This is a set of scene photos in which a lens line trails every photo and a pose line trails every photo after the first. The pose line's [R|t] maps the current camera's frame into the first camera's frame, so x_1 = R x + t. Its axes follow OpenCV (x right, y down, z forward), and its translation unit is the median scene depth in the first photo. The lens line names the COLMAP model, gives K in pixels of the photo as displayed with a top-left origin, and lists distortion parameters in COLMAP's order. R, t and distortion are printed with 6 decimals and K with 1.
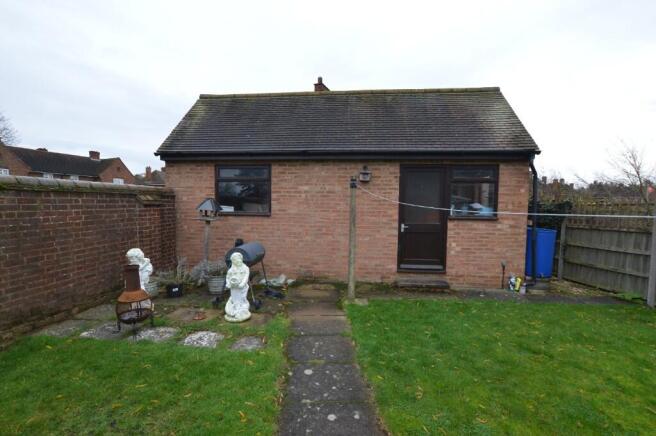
lens RADIAL K [[293.8, 0, 327.1], [0, 293.8, 221.1], [0, 0, 1]] dist [-0.030690, 0.001924]
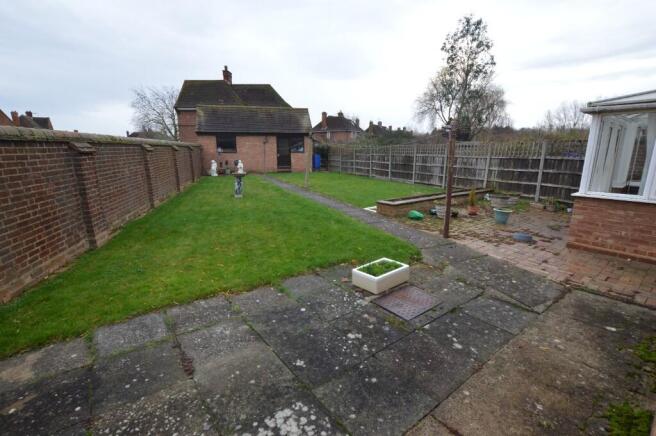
lens RADIAL K [[293.8, 0, 330.4], [0, 293.8, 221.3], [0, 0, 1]] dist [-0.030690, 0.001924]
pose [[0.925244, -0.099527, 0.366084, -0.506243], [0.029964, 0.981131, 0.191007, 0.143713], [-0.378187, -0.165759, 0.910768, -2.466875]]
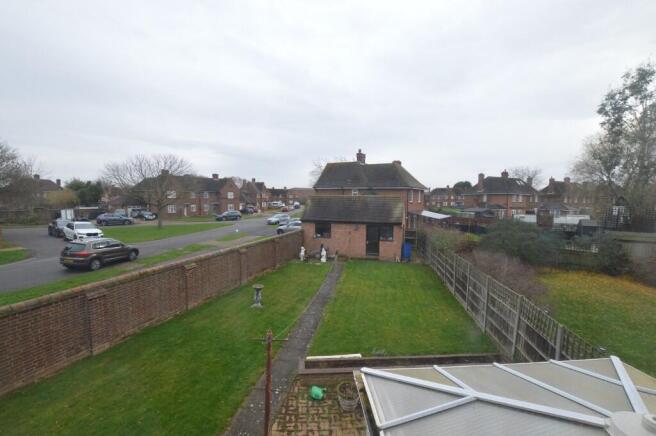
lens RADIAL K [[293.8, 0, 334.6], [0, 293.8, 218.6], [0, 0, 1]] dist [-0.030690, 0.001924]
pose [[0.982007, 0.011911, -0.188470, 0.535241], [-0.008734, 0.999806, 0.017676, -0.324407], [0.188644, -0.015711, 0.981920, -2.551639]]
